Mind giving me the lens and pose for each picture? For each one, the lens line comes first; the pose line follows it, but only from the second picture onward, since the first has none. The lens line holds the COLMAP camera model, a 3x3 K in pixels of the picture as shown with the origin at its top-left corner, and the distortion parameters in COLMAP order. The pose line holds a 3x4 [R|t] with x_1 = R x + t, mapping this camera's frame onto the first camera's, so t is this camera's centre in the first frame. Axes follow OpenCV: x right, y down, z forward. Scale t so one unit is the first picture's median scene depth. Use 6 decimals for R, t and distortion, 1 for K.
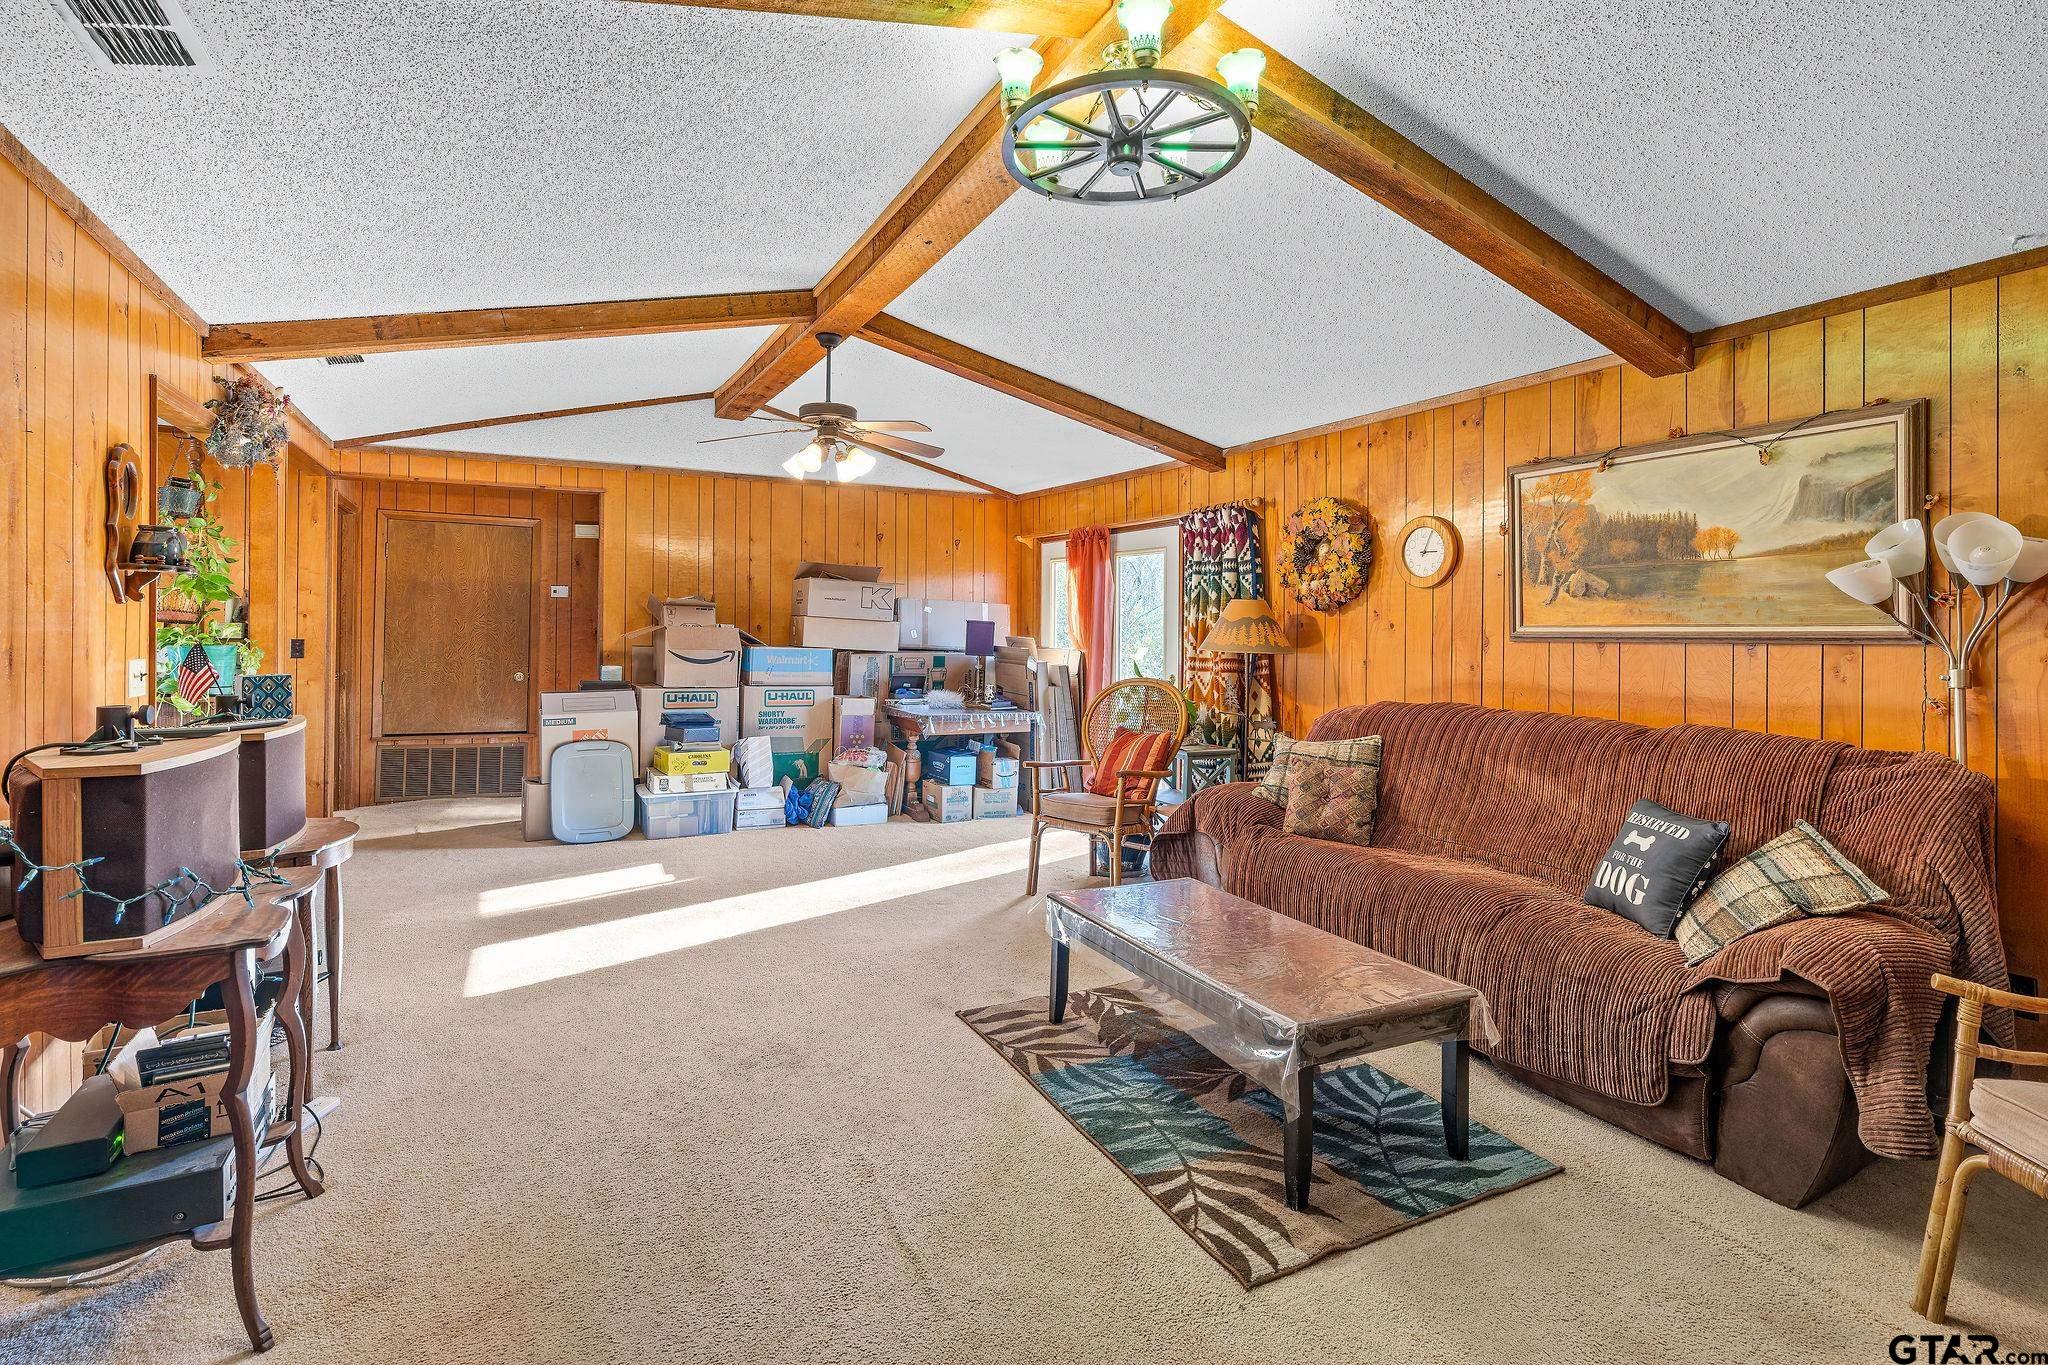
lens RADIAL K [[936.3, 0, 1018.4], [0, 936.3, 657.7], [0, 0, 1]] dist [0.002261, 0.000376]
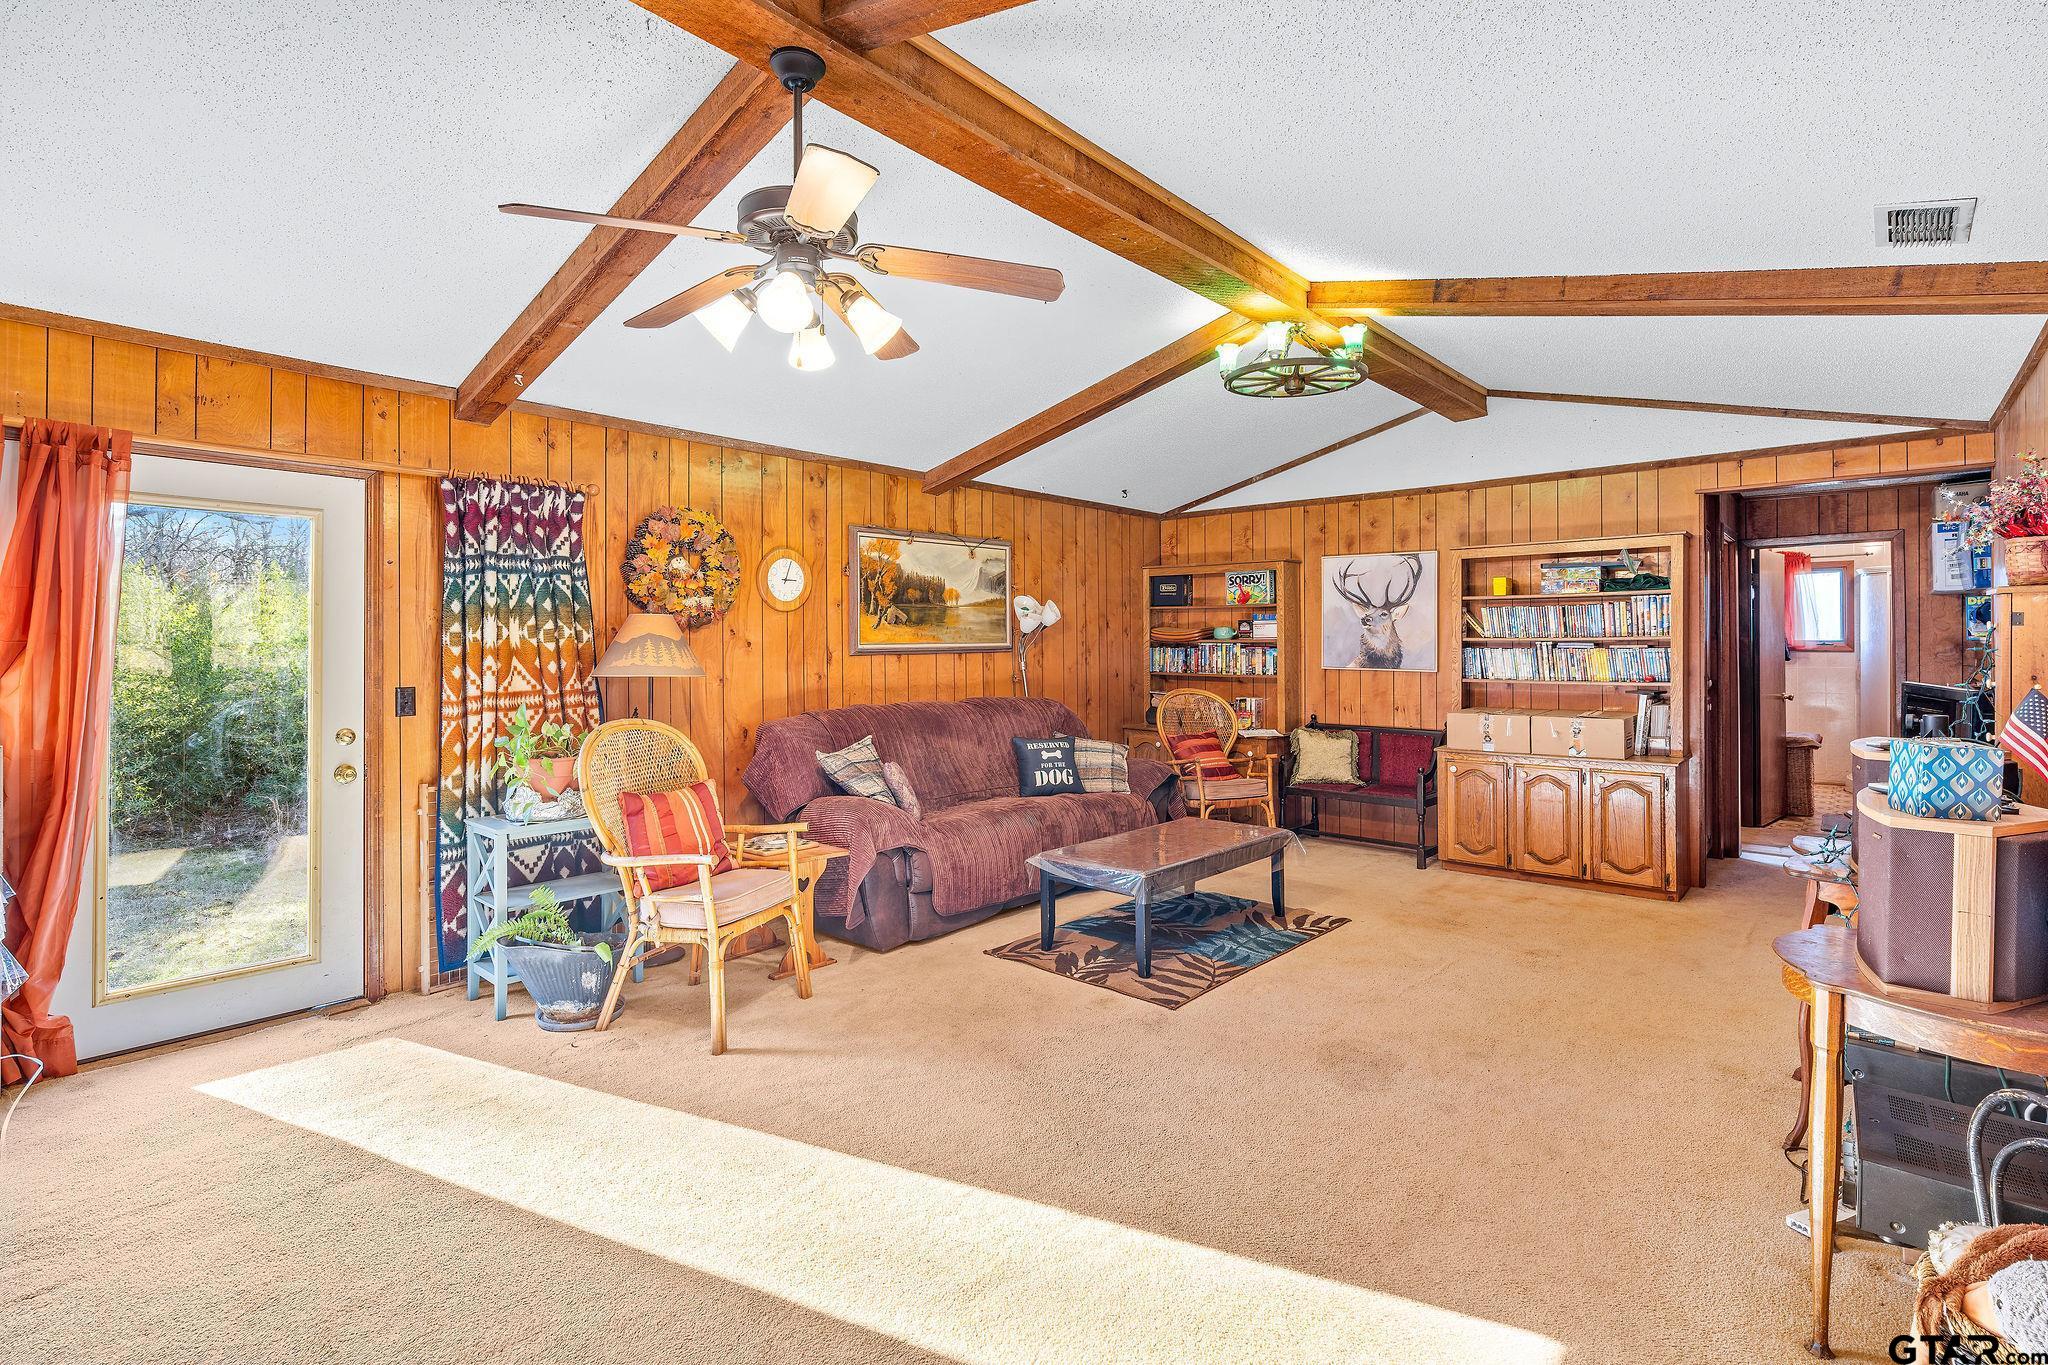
lens RADIAL K [[936.3, 0, 1018.4], [0, 936.3, 657.7], [0, 0, 1]] dist [0.002261, 0.000376]
pose [[-0.330718, -0.020033, 0.943517, -0.975730], [0.033085, 0.998914, 0.032806, -0.059899], [-0.943150, 0.042066, -0.329696, 1.453473]]
